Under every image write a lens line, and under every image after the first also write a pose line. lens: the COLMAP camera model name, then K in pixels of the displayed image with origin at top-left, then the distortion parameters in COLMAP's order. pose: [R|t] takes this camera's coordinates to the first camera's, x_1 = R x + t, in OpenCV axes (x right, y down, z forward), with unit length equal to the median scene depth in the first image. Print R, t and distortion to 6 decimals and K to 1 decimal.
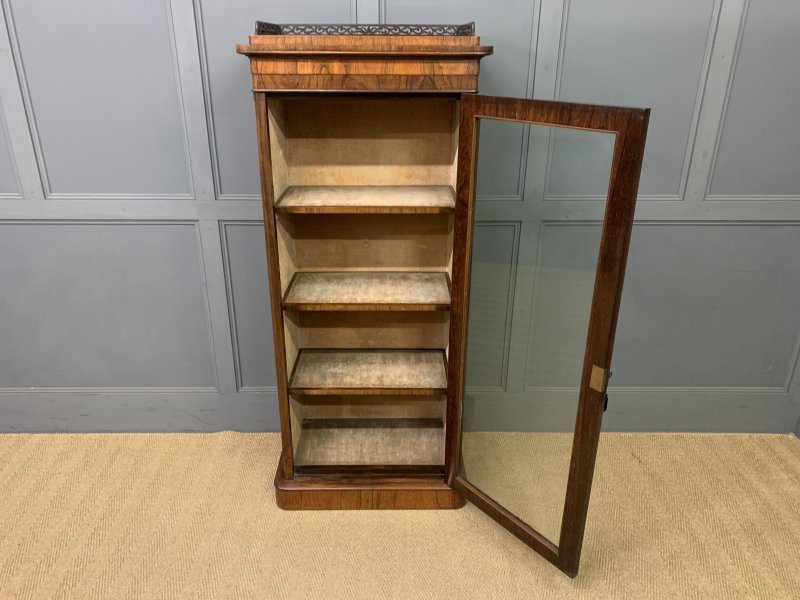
lens RADIAL K [[615.0, 0, 390.3], [0, 615.0, 305.5], [0, 0, 1]] dist [0.043443, -0.034174]
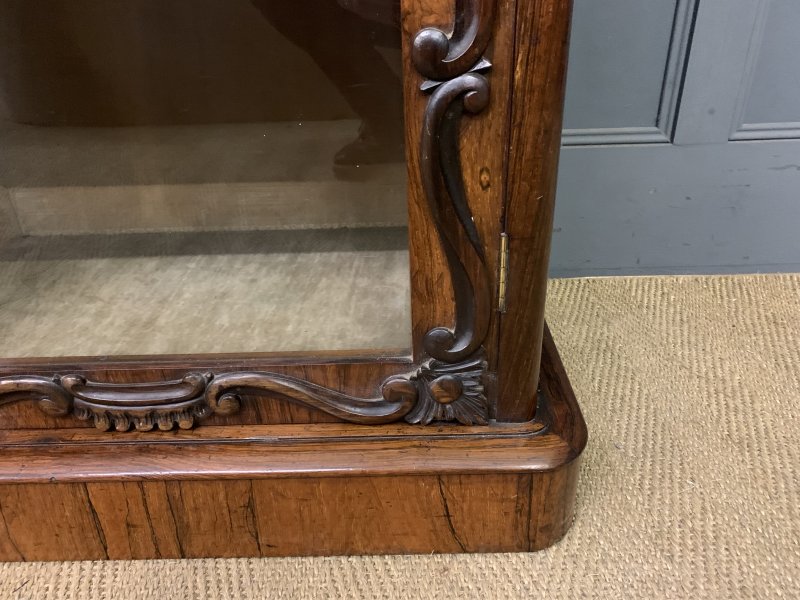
lens RADIAL K [[615.0, 0, 393.8], [0, 615.0, 302.7], [0, 0, 1]] dist [0.043443, -0.034174]
pose [[0.998664, -0.023843, -0.045852, 0.068870], [0.028859, 0.993283, 0.112051, 0.215727], [0.042872, -0.113225, 0.992644, 0.793158]]
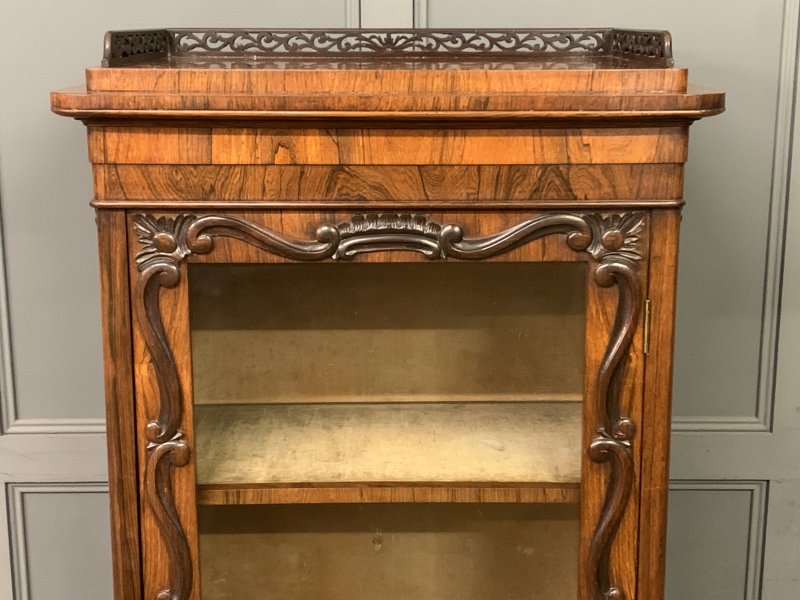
lens RADIAL K [[1202.1, 0, 396.8], [0, 1202.1, 275.4], [0, 0, 1]] dist [0.178458, 0.000000]
pose [[0.999985, -0.004038, 0.003612, -0.029704], [0.004633, 0.982932, -0.183911, -0.129370], [-0.002808, 0.183925, 0.982936, 0.213322]]
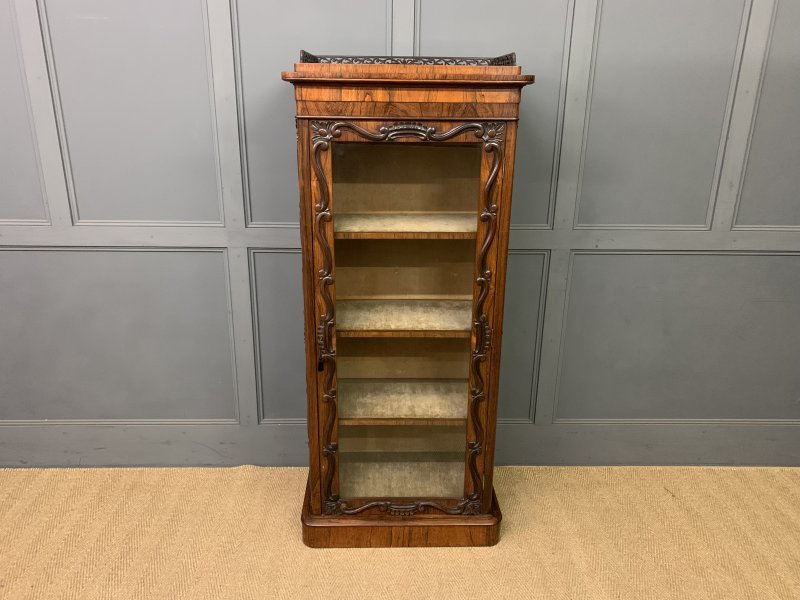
lens RADIAL K [[615.0, 0, 394.2], [0, 615.0, 296.1], [0, 0, 1]] dist [0.043443, -0.034174]
pose [[0.999821, 0.003152, 0.018653, -0.062700], [-0.001695, 0.996982, -0.077613, 0.016803], [-0.018842, 0.077568, 0.996809, 0.013212]]
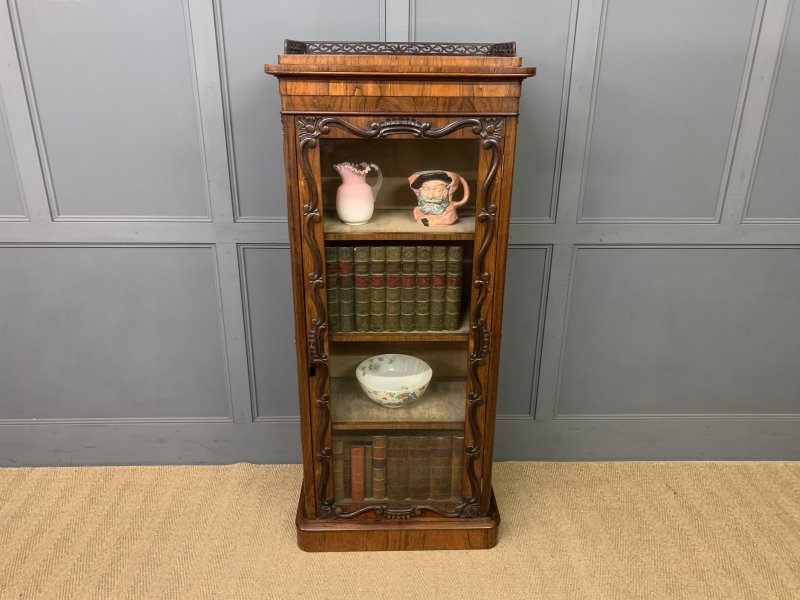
lens RADIAL K [[615.0, 0, 402.6], [0, 615.0, 297.3], [0, 0, 1]] dist [0.043443, -0.034174]
pose [[0.999743, -0.001563, 0.022637, -0.046016], [0.002093, 0.999723, -0.023434, -0.033708], [-0.022594, 0.023475, 0.999469, 0.048182]]
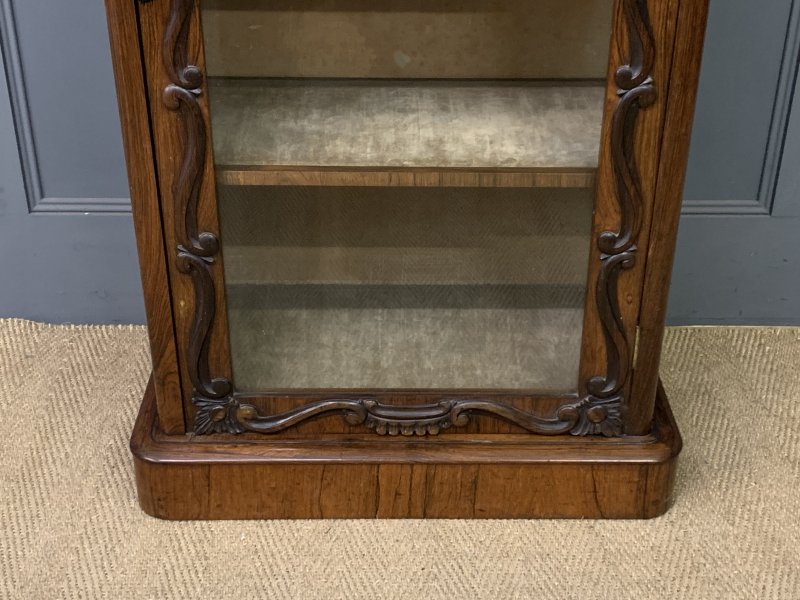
lens RADIAL K [[1202.1, 0, 398.7], [0, 1202.1, 324.6], [0, 0, 1]] dist [0.178458, 0.000000]
pose [[0.999995, 0.002462, -0.002085, -0.034703], [-0.002147, 0.990240, 0.139357, 0.124193], [0.002408, -0.139351, 0.990240, 0.329542]]
